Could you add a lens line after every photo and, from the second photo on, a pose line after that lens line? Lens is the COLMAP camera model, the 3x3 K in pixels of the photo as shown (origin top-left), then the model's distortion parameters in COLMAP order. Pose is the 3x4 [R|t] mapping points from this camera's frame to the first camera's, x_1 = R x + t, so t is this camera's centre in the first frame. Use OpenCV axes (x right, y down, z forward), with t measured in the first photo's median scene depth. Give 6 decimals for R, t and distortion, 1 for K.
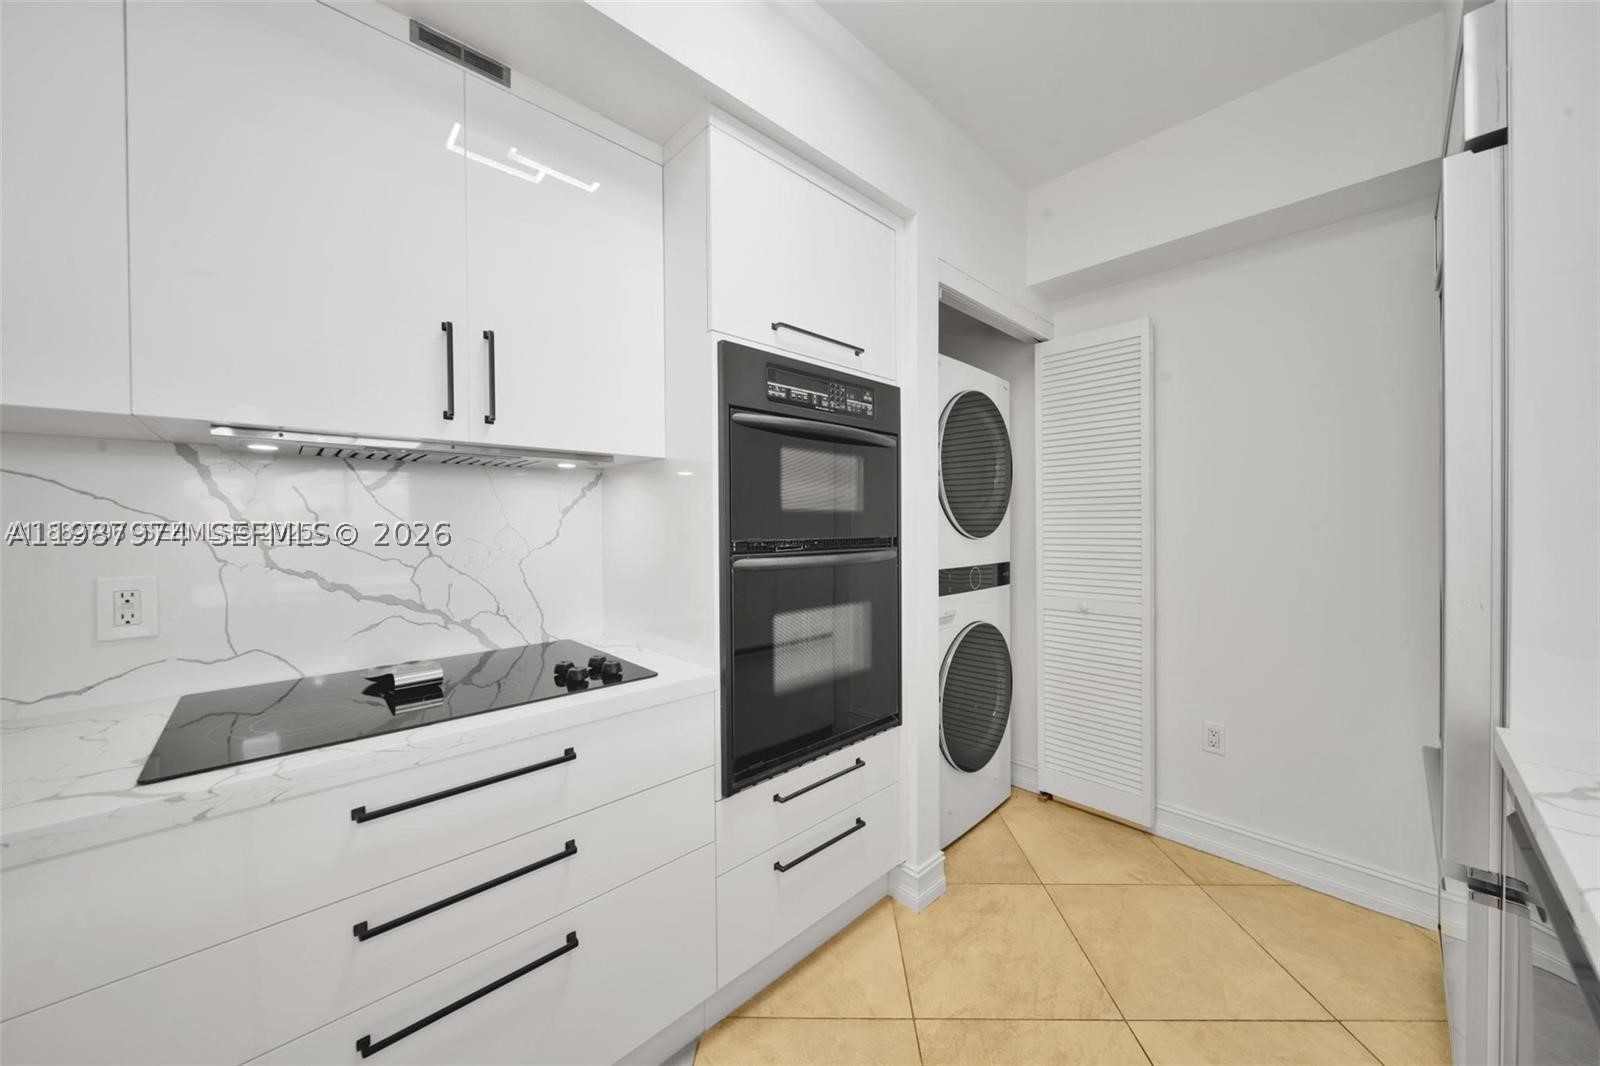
lens RADIAL K [[561.7, 0, 813.7], [0, 561.7, 530.0], [0, 0, 1]] dist [-0.001170, -0.001035]
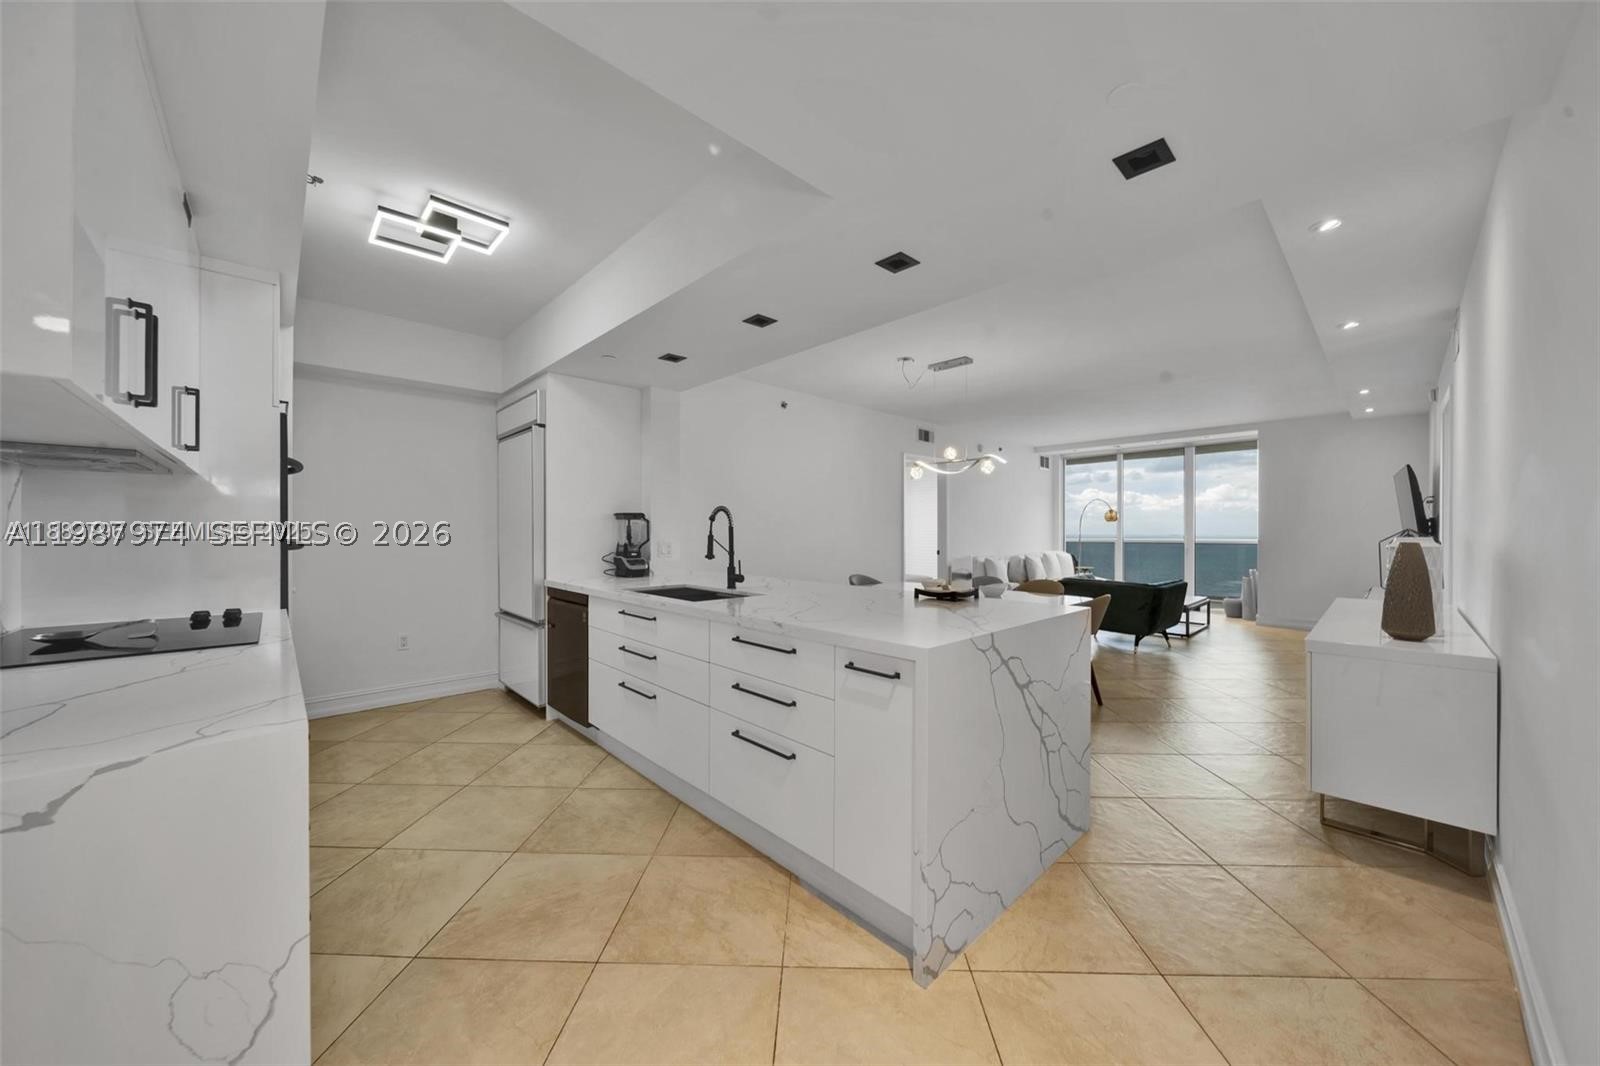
lens RADIAL K [[561.7, 0, 810.5], [0, 561.7, 530.3], [0, 0, 1]] dist [-0.001170, -0.001035]
pose [[0.005061, 0.006778, 0.999964, -1.657789], [0.012115, 0.999903, -0.006839, 0.040207], [-0.999914, 0.012149, 0.004979, -0.534428]]
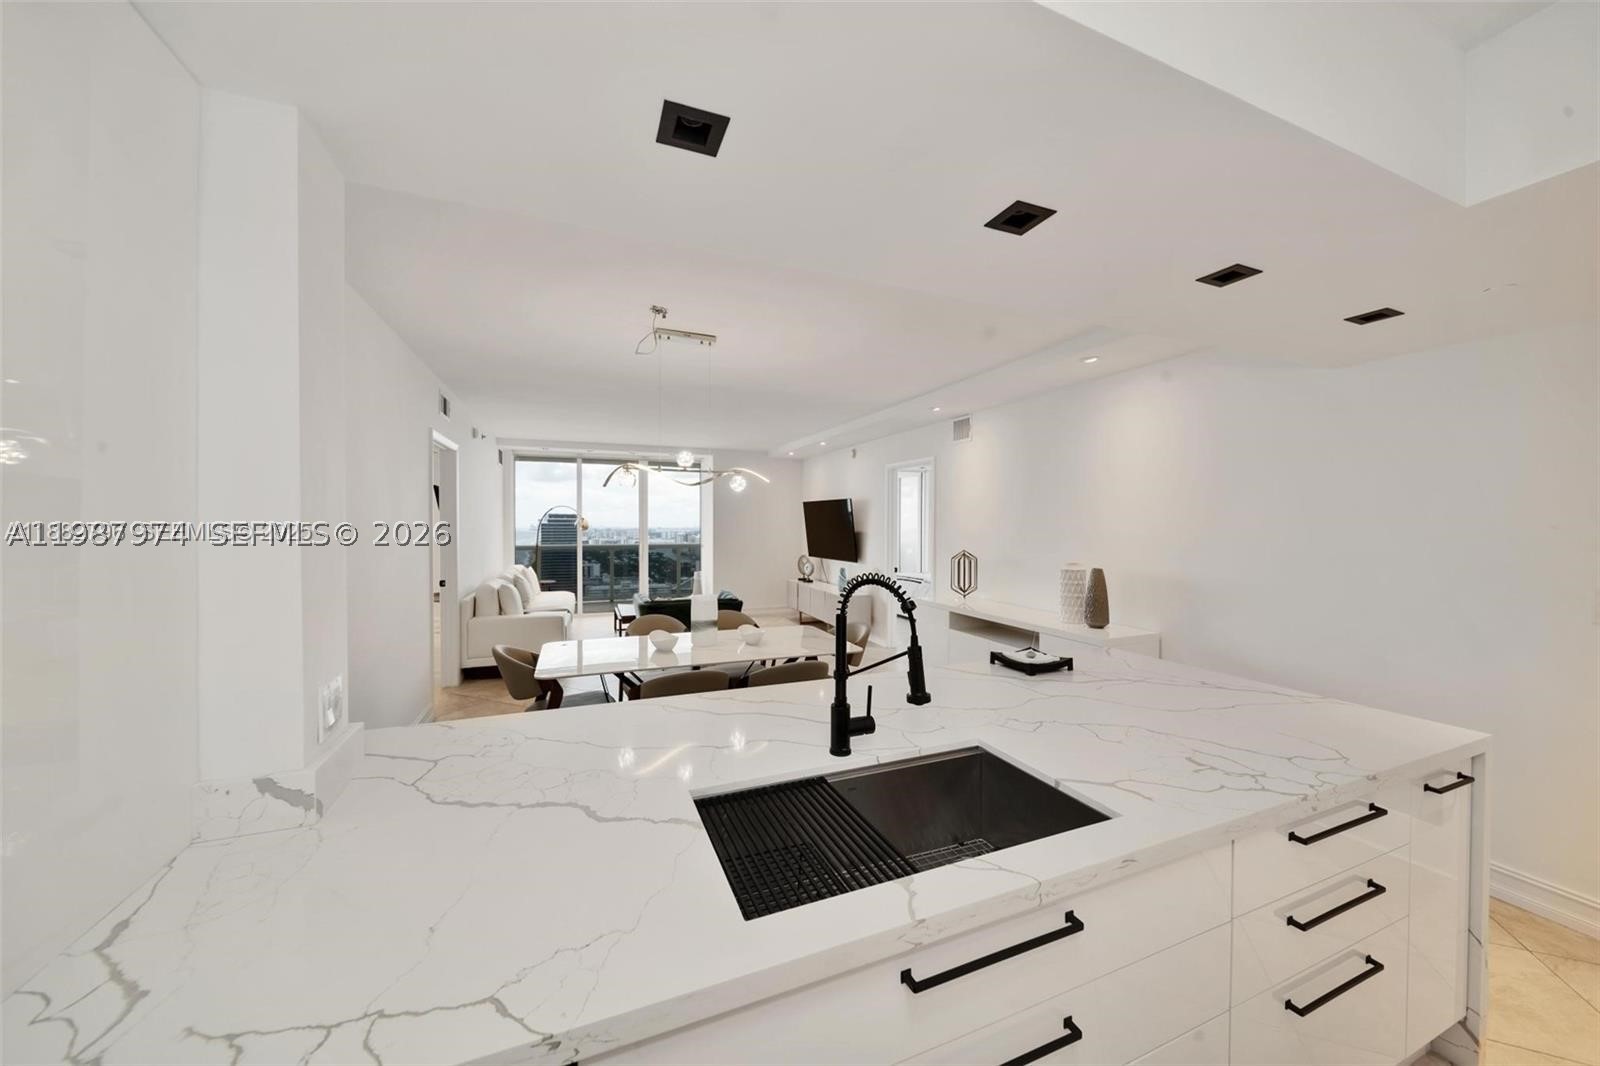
lens RADIAL K [[561.7, 0, 812.2], [0, 561.7, 531.3], [0, 0, 1]] dist [-0.001170, -0.001035]
pose [[-0.928767, -0.002712, 0.370655, 0.143162], [0.006339, 0.999711, 0.023199, -0.155626], [-0.370611, 0.023896, -0.928481, 0.656942]]
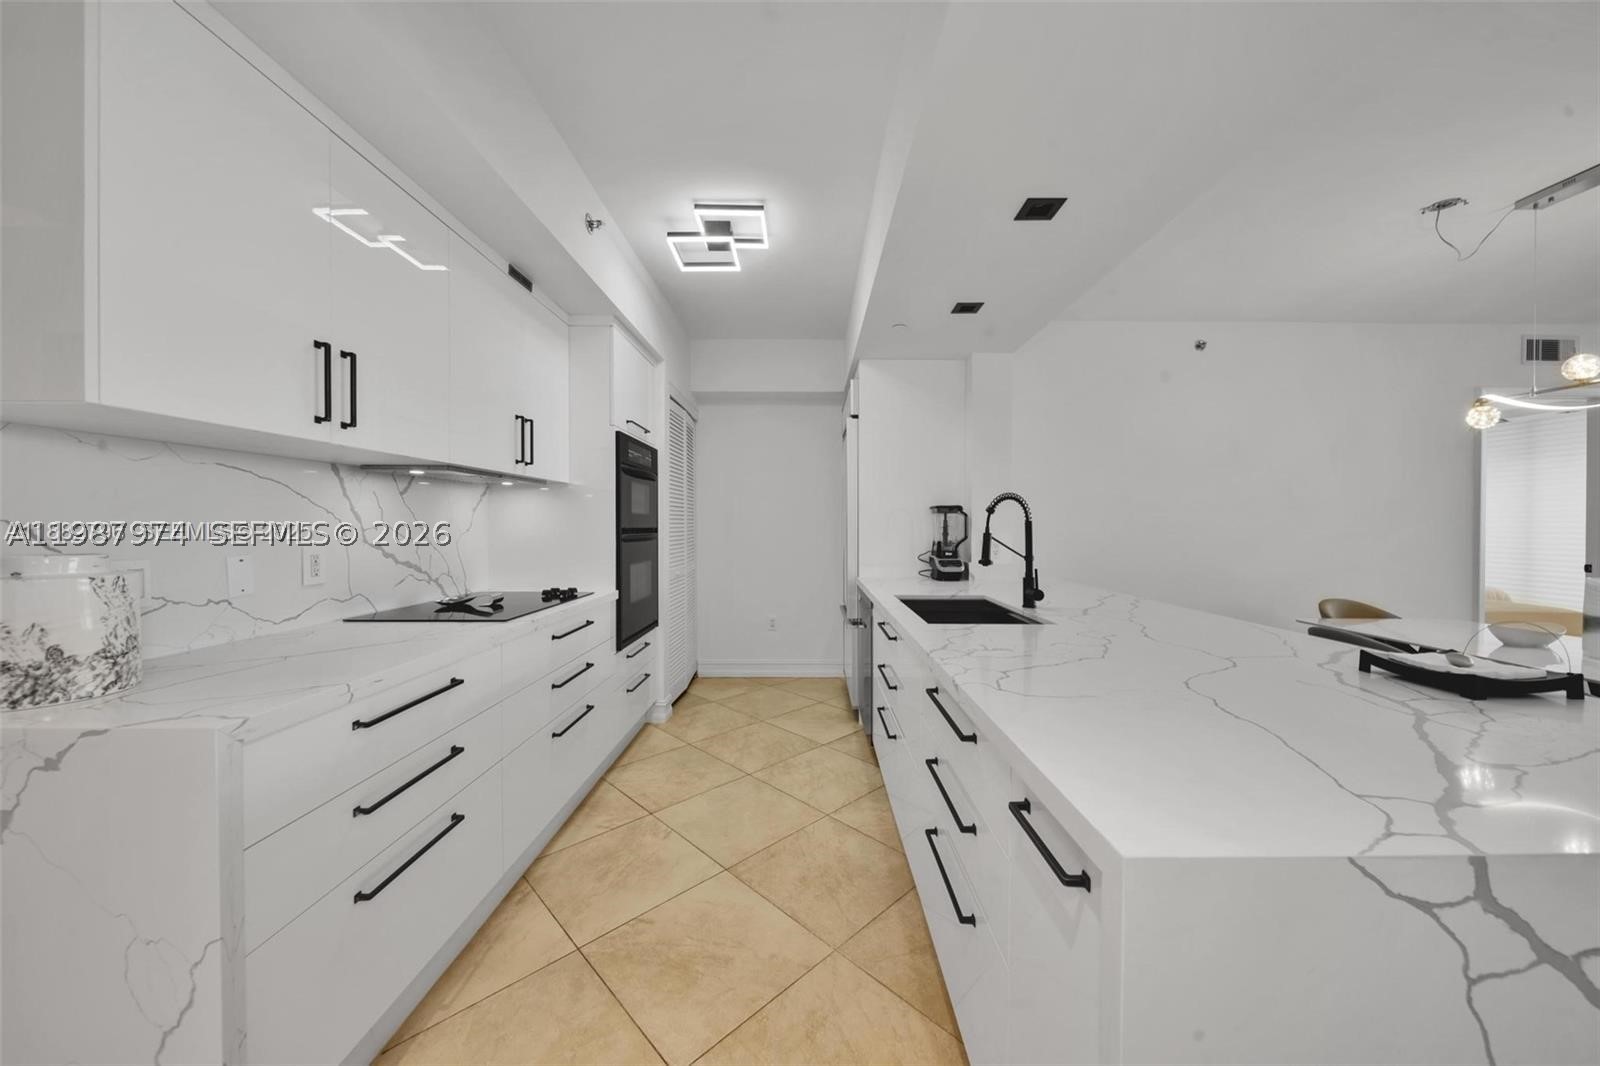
lens RADIAL K [[561.7, 0, 810.7], [0, 561.7, 529.6], [0, 0, 1]] dist [-0.001170, -0.001035]
pose [[0.694718, 0.001161, 0.719281, -1.039775], [0.003379, 0.999982, -0.004878, 0.036183], [-0.719274, 0.005819, 0.694702, -0.851790]]
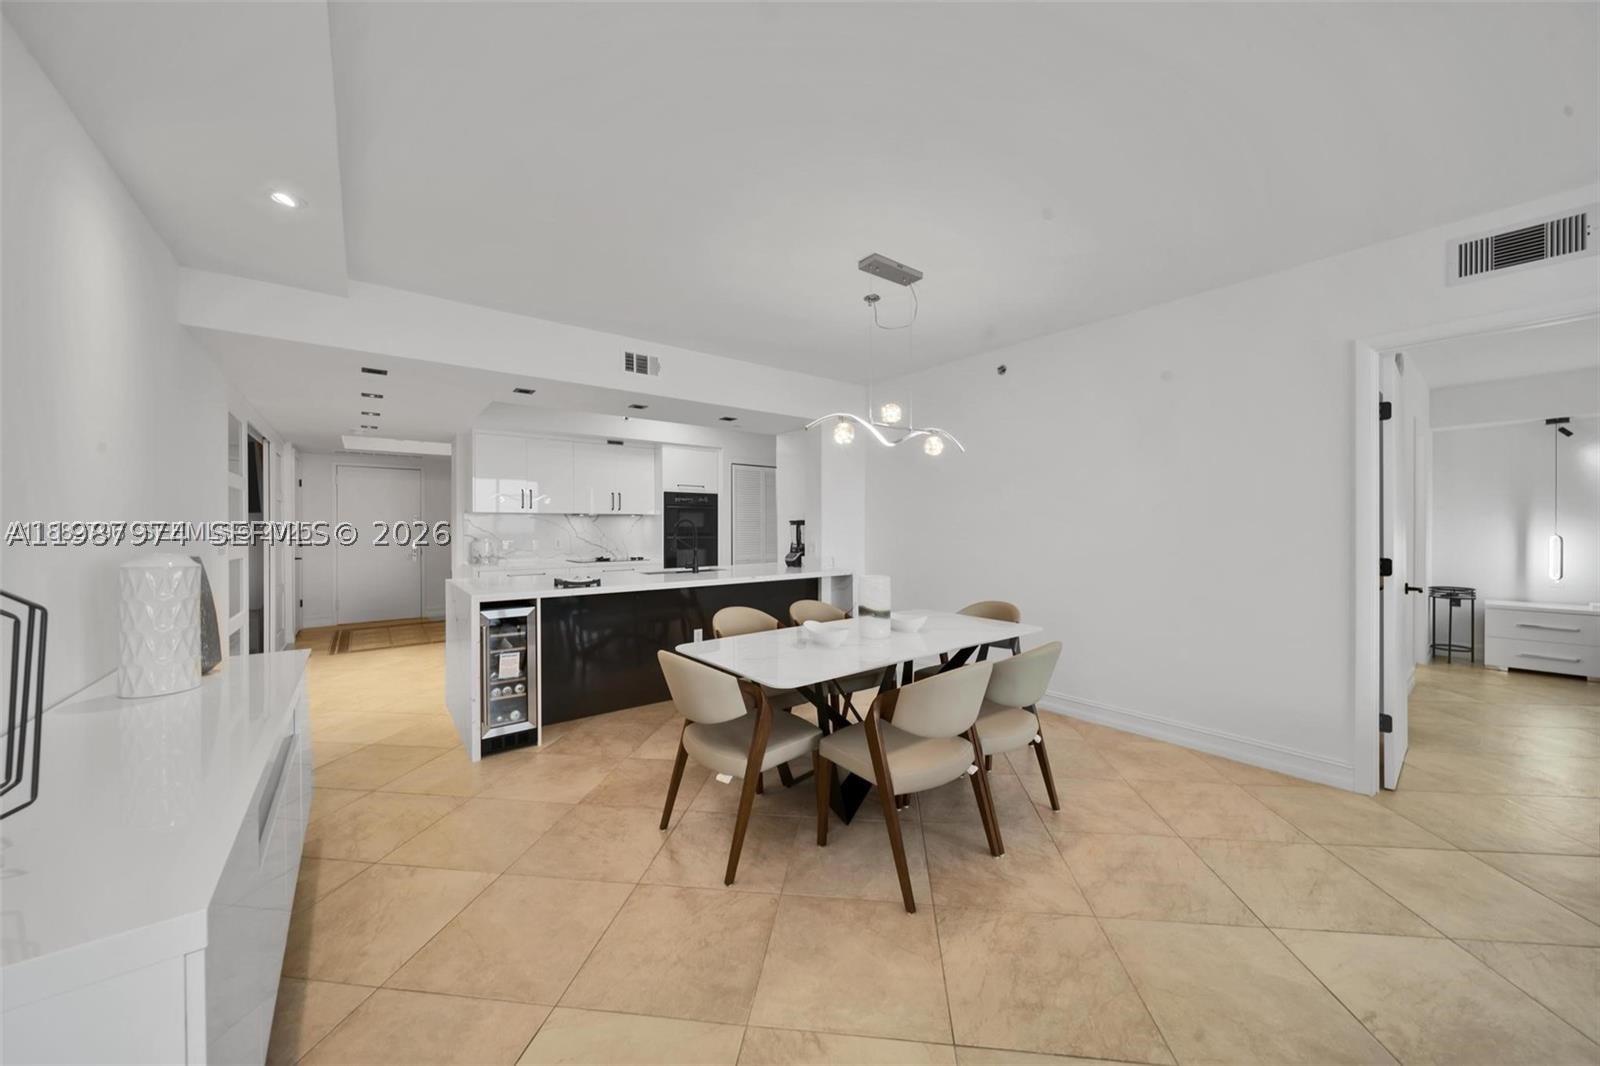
lens RADIAL K [[561.7, 0, 819.7], [0, 561.7, 529.2], [0, 0, 1]] dist [-0.001170, -0.001035]
pose [[0.995914, 0.006220, -0.090094, 1.436584], [-0.007221, 0.999916, -0.010785, 0.025858], [0.090019, 0.011391, 0.995875, -3.305920]]
